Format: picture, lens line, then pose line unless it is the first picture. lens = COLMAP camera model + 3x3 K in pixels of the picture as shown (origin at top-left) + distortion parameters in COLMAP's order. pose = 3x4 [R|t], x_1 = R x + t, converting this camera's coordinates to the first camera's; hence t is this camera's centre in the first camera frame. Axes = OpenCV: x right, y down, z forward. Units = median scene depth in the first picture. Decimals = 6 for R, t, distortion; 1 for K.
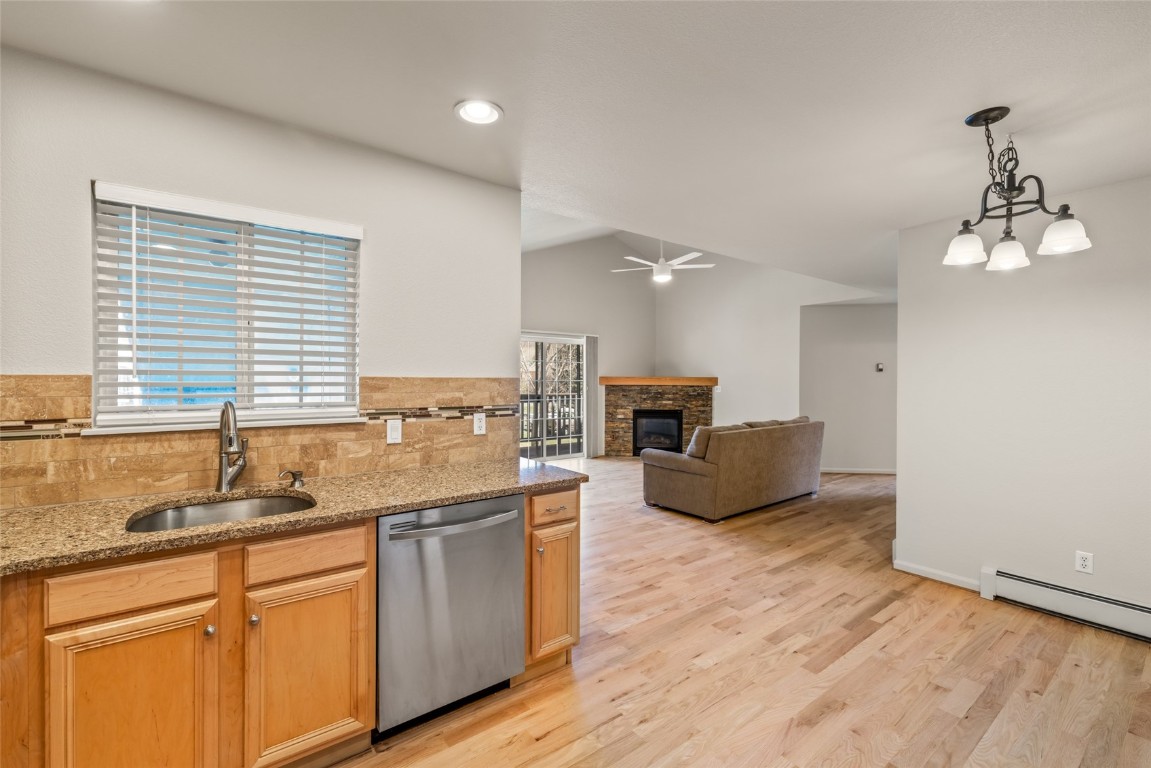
lens RADIAL K [[493.9, 0, 573.0], [0, 493.9, 381.8], [0, 0, 1]] dist [-0.003669, 0.001359]
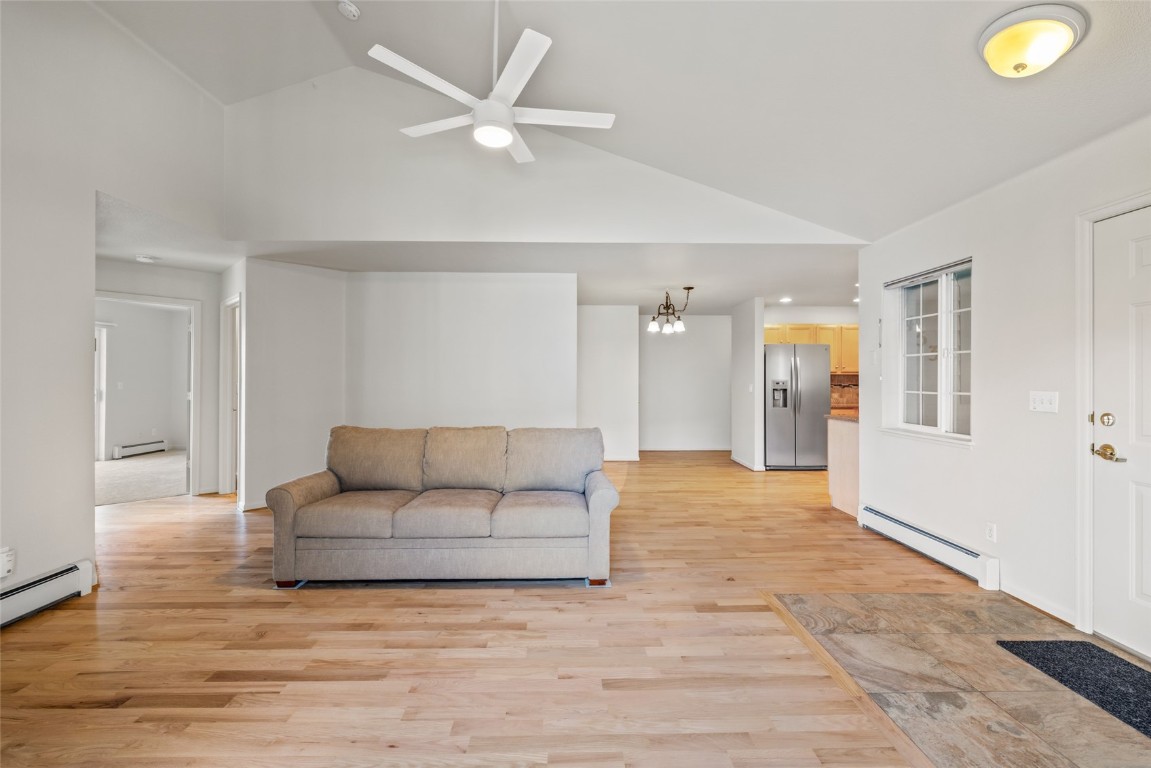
lens RADIAL K [[493.9, 0, 573.8], [0, 493.9, 377.7], [0, 0, 1]] dist [-0.003669, 0.001359]
pose [[-0.805519, -0.001598, 0.592567, -0.266061], [0.000022, 0.999996, 0.002726, 0.011966], [-0.592570, 0.002209, -0.805516, 2.459667]]
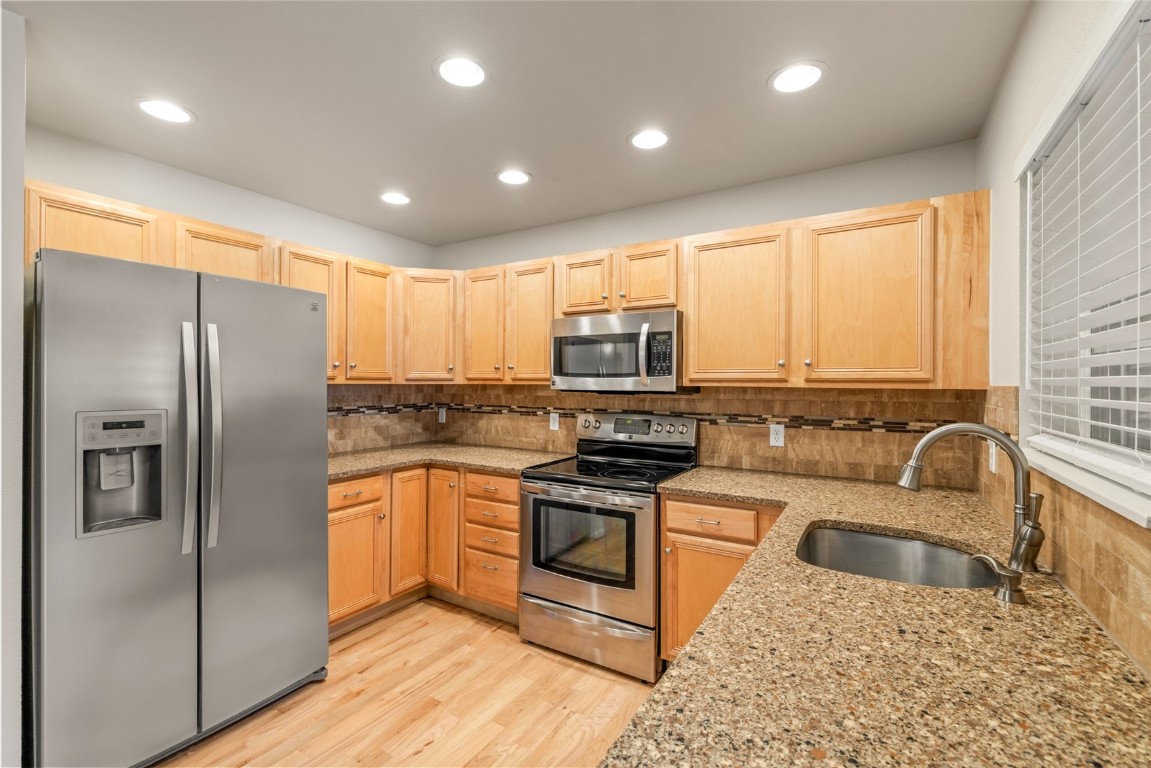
lens RADIAL K [[493.9, 0, 575.7], [0, 493.9, 384.3], [0, 0, 1]] dist [-0.003669, 0.001359]
pose [[-0.930416, -0.006516, -0.366448, 0.038746], [-0.010259, 0.999913, 0.008267, -0.008760], [0.366362, 0.011451, -0.930402, 0.833138]]
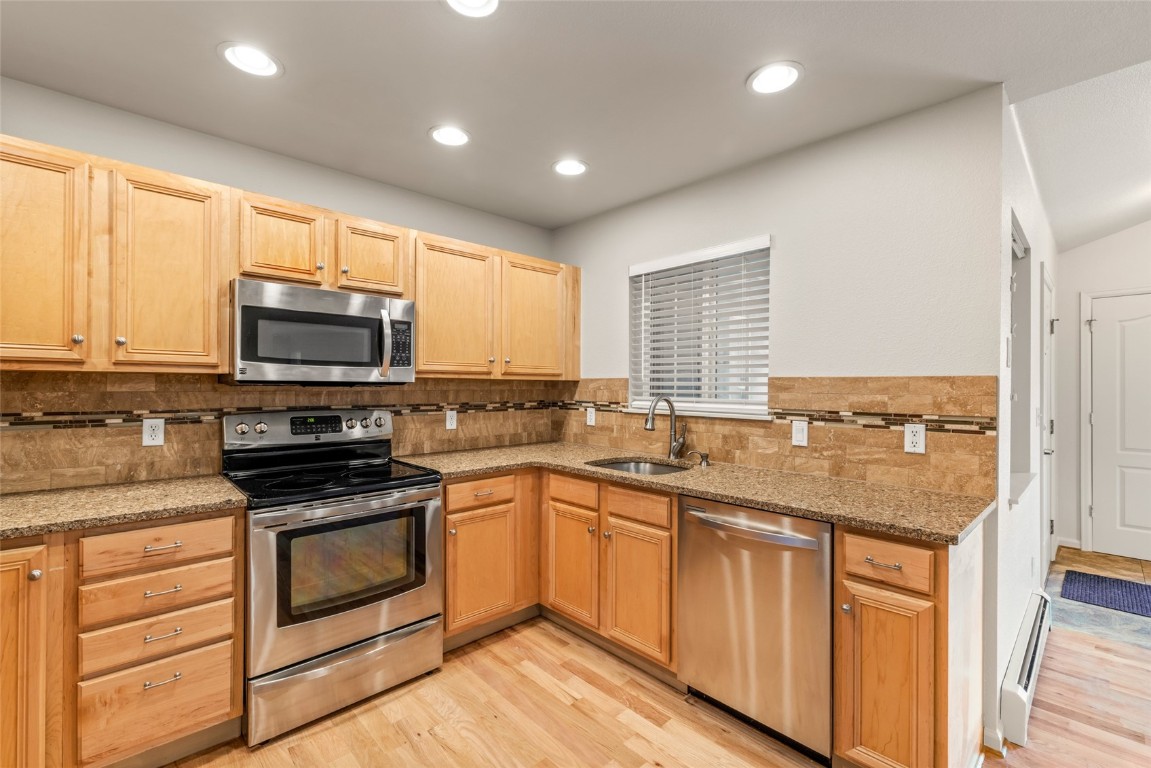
lens RADIAL K [[493.9, 0, 576.7], [0, 493.9, 386.5], [0, 0, 1]] dist [-0.003669, 0.001359]
pose [[0.109863, -0.000909, -0.993946, 0.408989], [-0.012152, 0.999924, -0.002258, 0.012309], [0.993872, 0.012327, 0.109843, 0.342898]]
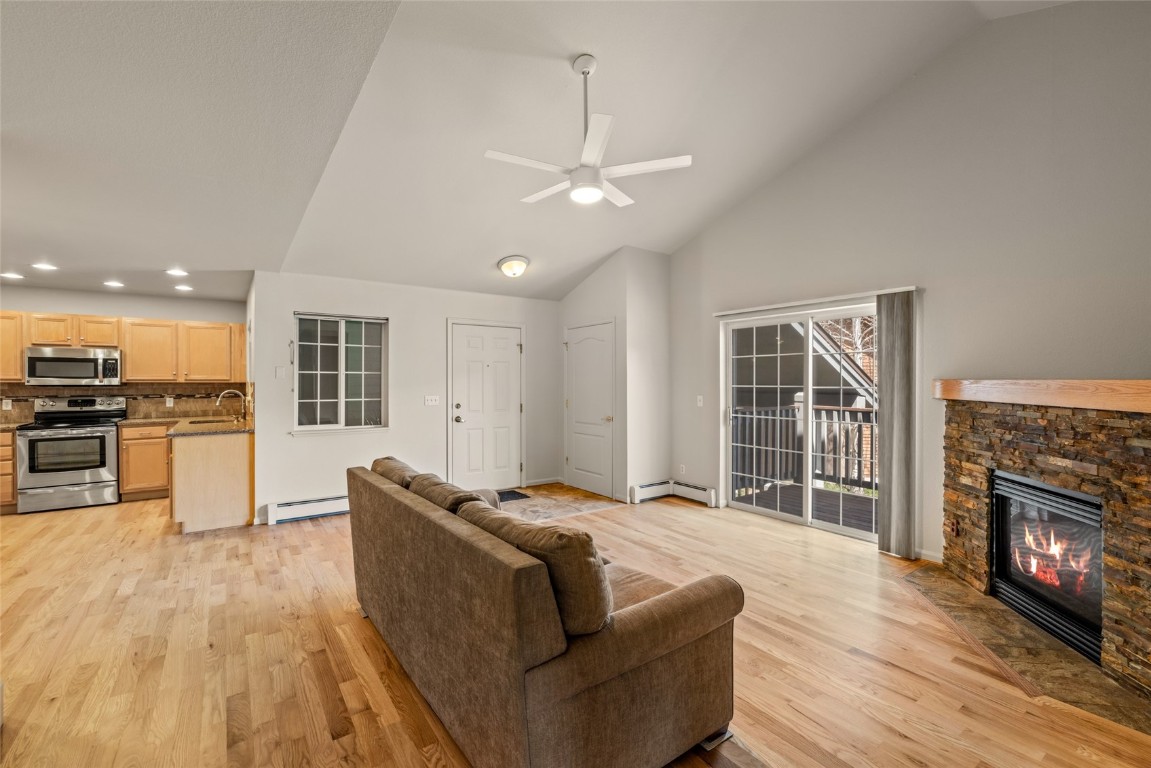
lens RADIAL K [[493.9, 0, 577.3], [0, 493.9, 383.5], [0, 0, 1]] dist [-0.003669, 0.001359]
pose [[-0.032967, 0.004425, -0.999447, 1.338385], [-0.007263, 0.999963, 0.004667, -0.017904], [0.999430, 0.007413, -0.032934, 1.885609]]
